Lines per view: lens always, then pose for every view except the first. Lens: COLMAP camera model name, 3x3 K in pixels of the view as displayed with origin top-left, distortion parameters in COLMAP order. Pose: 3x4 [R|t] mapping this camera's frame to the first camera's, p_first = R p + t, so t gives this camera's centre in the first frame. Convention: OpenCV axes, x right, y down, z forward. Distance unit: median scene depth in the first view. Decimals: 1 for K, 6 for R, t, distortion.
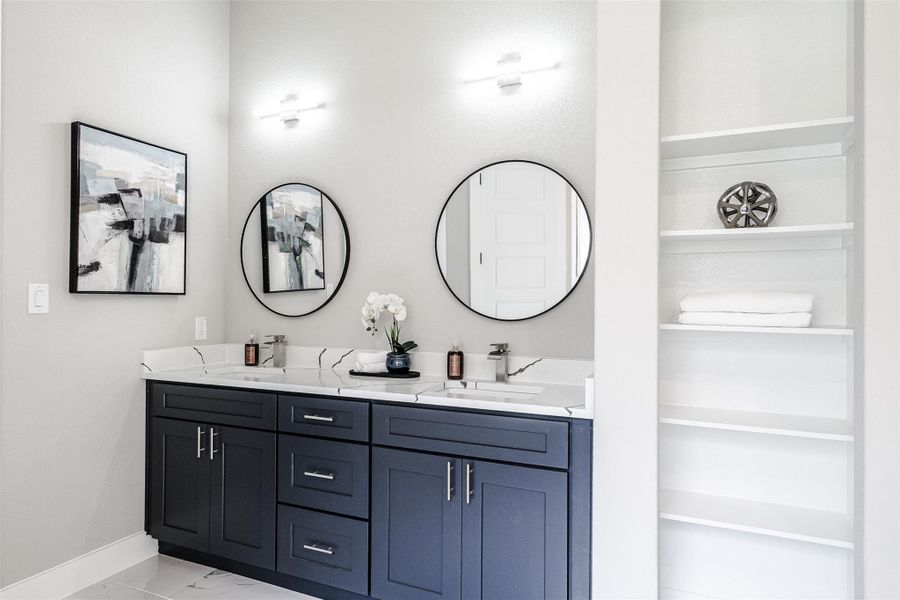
lens RADIAL K [[401.3, 0, 451.7], [0, 401.3, 300.5], [0, 0, 1]] dist [0.002280, -0.000550]
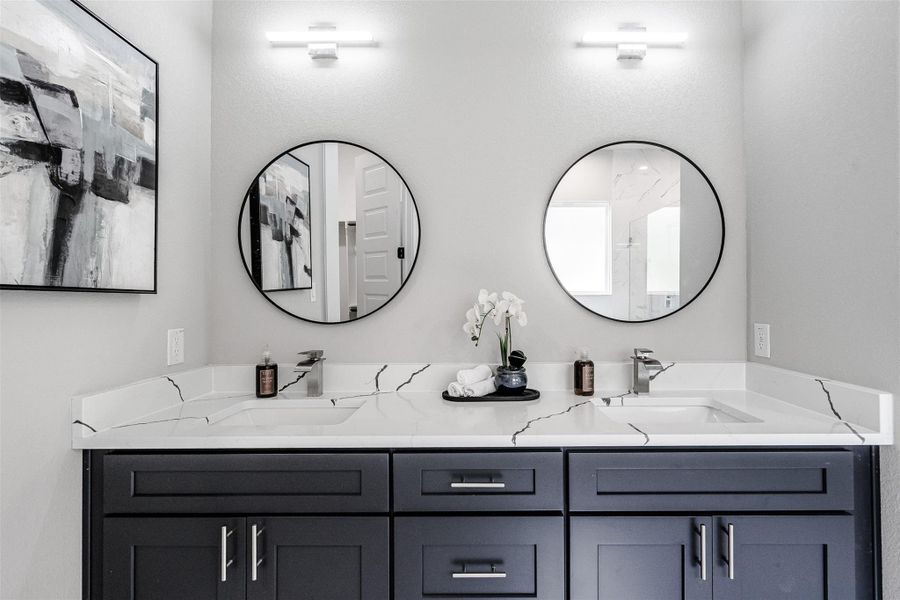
lens RADIAL K [[321.3, 0, 450.0], [0, 321.3, 300.0], [0, 0, 1]] dist [-0.000503, -0.000061]
pose [[0.944880, -0.005513, 0.327370, -0.432907], [0.007492, 0.999960, -0.004786, 0.001332], [-0.327330, 0.006975, 0.944884, 0.426295]]
